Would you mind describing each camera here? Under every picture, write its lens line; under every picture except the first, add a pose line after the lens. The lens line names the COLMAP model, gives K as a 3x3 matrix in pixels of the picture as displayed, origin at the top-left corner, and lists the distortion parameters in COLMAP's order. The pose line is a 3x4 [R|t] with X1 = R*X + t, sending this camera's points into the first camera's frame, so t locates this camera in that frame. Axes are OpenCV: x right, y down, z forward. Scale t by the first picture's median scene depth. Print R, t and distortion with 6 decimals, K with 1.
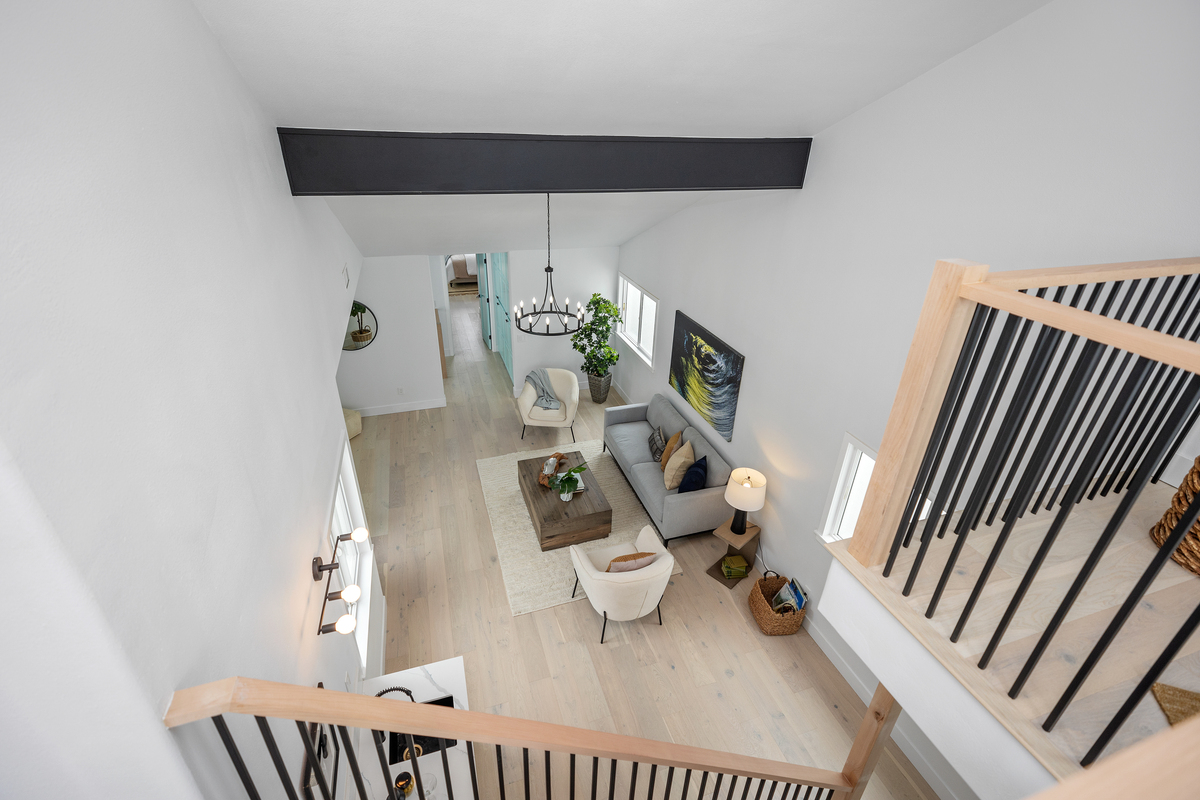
lens RADIAL K [[543.2, 0, 597.1], [0, 543.2, 393.0], [0, 0, 1]] dist [-0.000061, 0.000790]
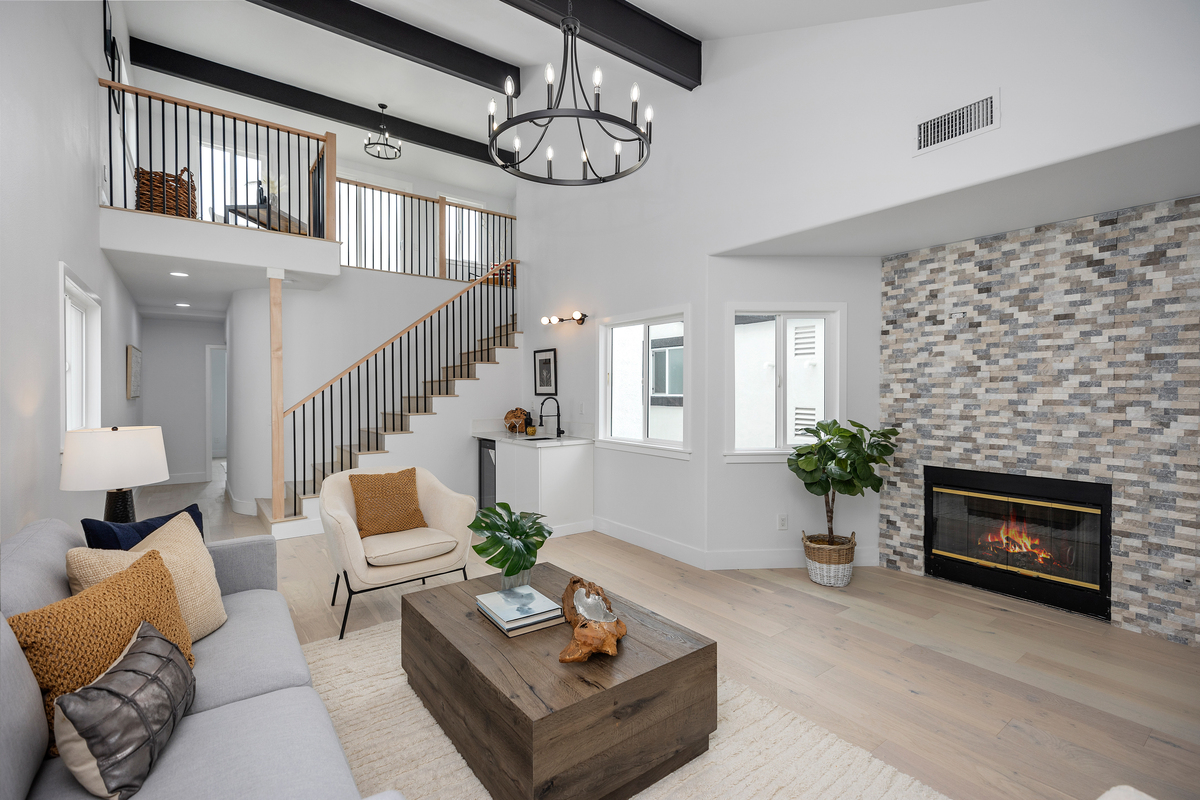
lens RADIAL K [[543.2, 0, 596.3], [0, 543.2, 402.8], [0, 0, 1]] dist [-0.000061, 0.000790]
pose [[-0.950793, -0.005565, -0.309776, 0.013082], [-0.153649, 0.876697, 0.455844, -0.141898], [0.269043, 0.481011, -0.834413, 1.323711]]
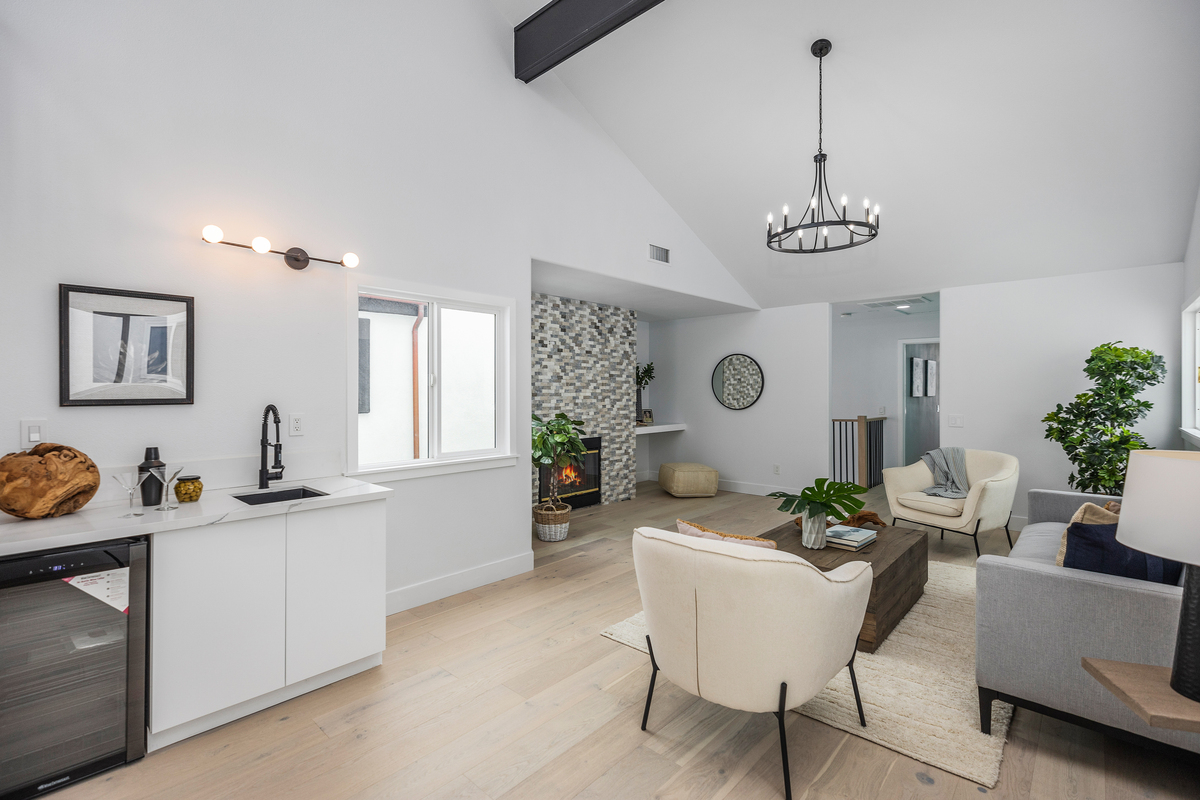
lens RADIAL K [[543.2, 0, 589.5], [0, 543.2, 400.9], [0, 0, 1]] dist [-0.000061, 0.000790]
pose [[0.482163, 0.000500, -0.876081, 0.313622], [-0.395309, 0.892534, -0.217055, 0.274463], [0.781824, 0.450979, 0.430545, 0.534535]]
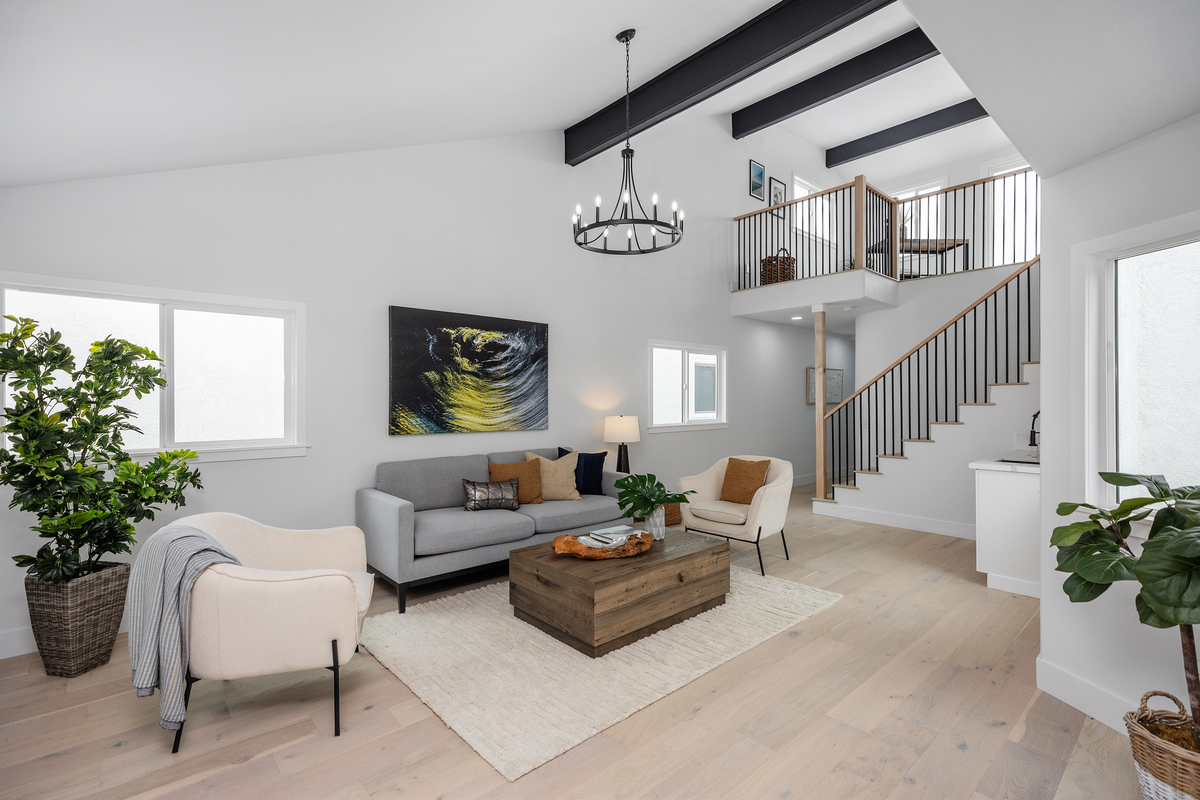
lens RADIAL K [[543.2, 0, 595.6], [0, 543.2, 396.7], [0, 0, 1]] dist [-0.000061, 0.000790]
pose [[-0.395442, -0.014976, 0.918369, -0.597544], [0.411753, 0.890877, 0.191825, -0.092667], [-0.821027, 0.453997, -0.346124, 1.216606]]
